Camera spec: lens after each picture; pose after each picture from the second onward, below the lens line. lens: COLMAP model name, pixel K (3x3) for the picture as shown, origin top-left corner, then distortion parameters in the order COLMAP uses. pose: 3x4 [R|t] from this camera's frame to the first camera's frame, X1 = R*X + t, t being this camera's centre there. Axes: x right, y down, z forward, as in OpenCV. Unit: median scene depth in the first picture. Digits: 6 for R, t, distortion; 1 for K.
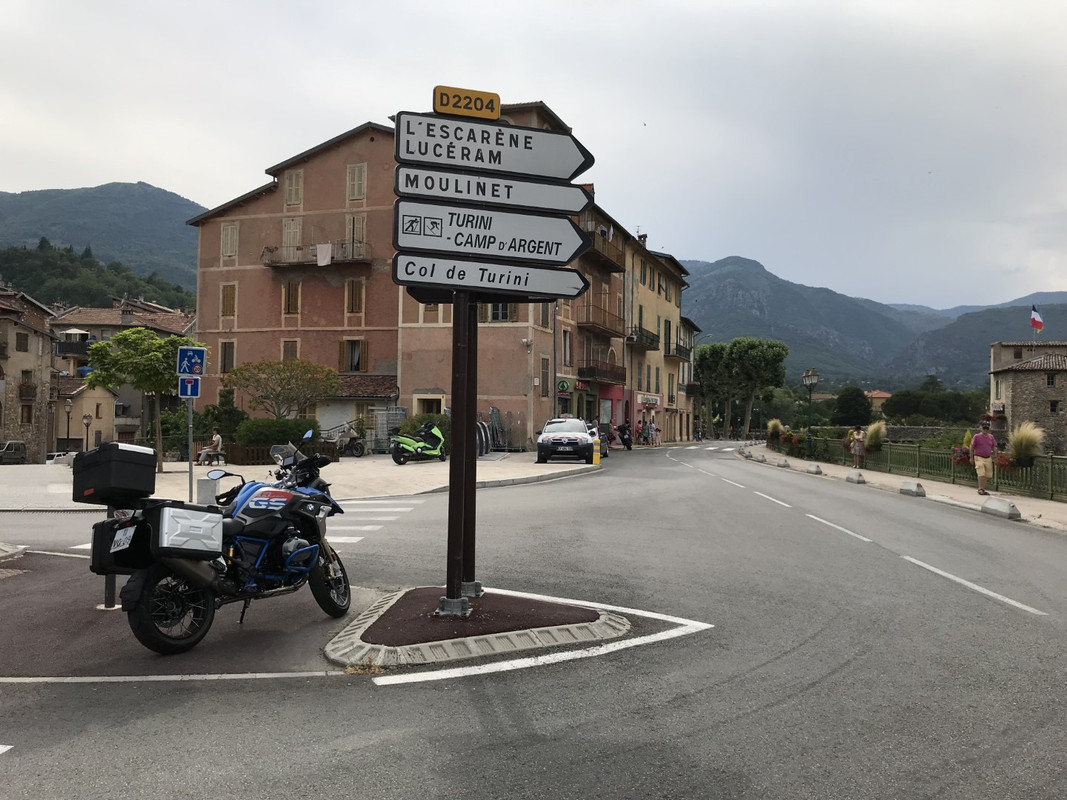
lens RADIAL K [[873.4, 0, 533.5], [0, 873.4, 400.0], [0, 0, 1]] dist [0.095747, -0.154102]
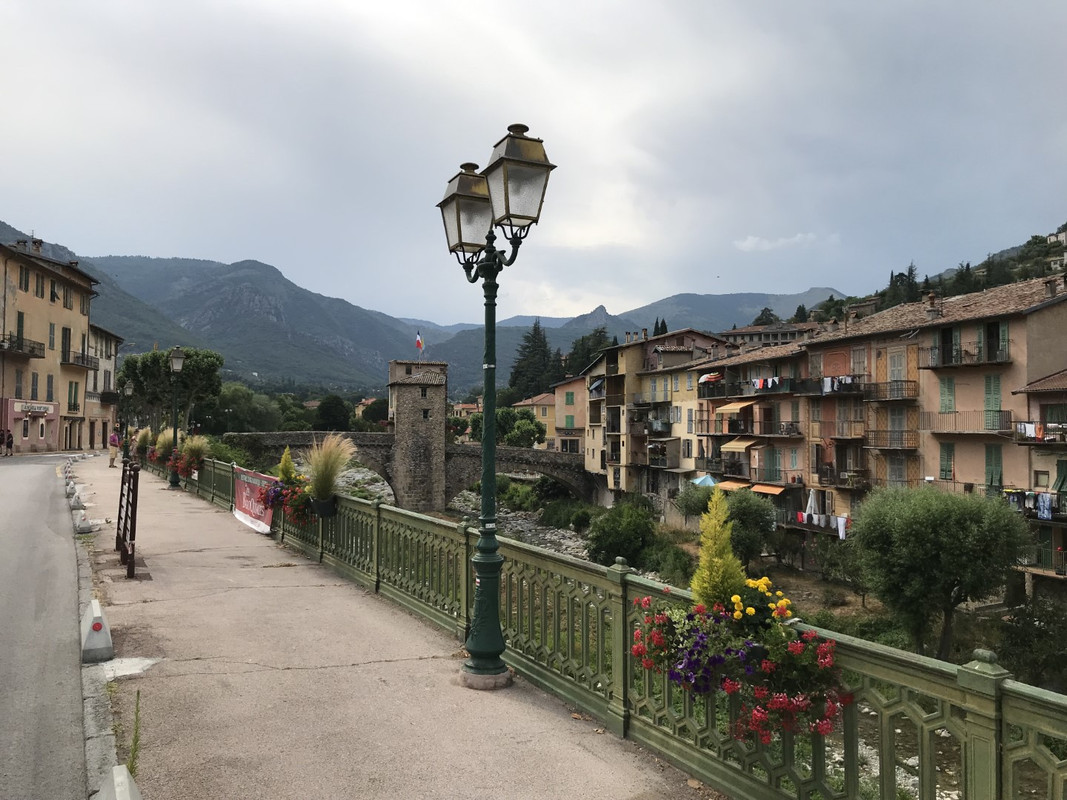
lens RADIAL K [[873.4, 0, 533.5], [0, 873.4, 400.0], [0, 0, 1]] dist [0.095747, -0.154102]
pose [[0.862920, 0.007364, 0.505287, 0.089142], [-0.003471, 0.999957, -0.008645, -0.001926], [-0.505328, 0.005707, 0.862908, -0.120787]]
